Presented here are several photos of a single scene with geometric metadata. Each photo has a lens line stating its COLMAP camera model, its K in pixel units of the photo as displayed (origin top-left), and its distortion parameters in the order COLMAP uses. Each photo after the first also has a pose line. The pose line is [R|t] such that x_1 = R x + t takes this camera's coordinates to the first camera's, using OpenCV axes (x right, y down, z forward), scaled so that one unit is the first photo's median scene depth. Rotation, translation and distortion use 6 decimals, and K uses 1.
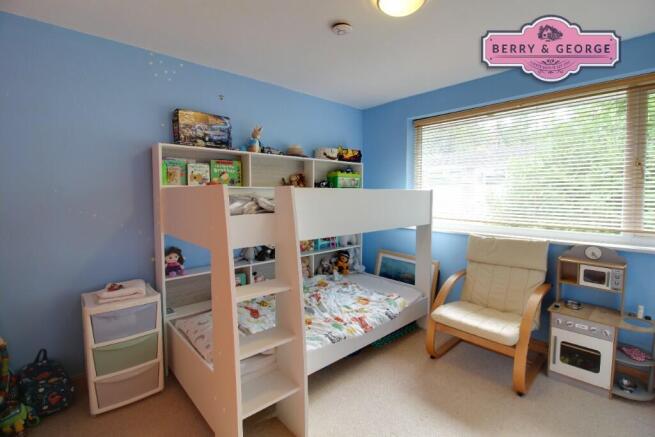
lens RADIAL K [[300.6, 0, 333.3], [0, 300.6, 216.4], [0, 0, 1]] dist [-0.005290, -0.000114]
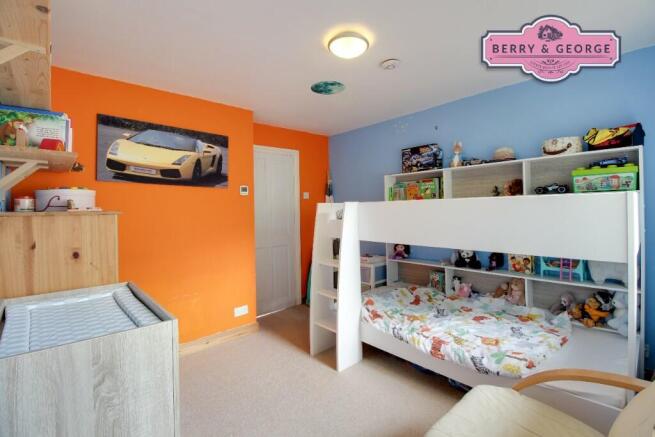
lens RADIAL K [[300.6, 0, 333.5], [0, 300.6, 215.5], [0, 0, 1]] dist [-0.005290, -0.000114]
pose [[0.008760, 0.023568, -0.999684, 0.889207], [-0.049538, 0.998505, 0.023106, -0.040972], [0.998734, 0.049320, 0.009914, 0.584507]]
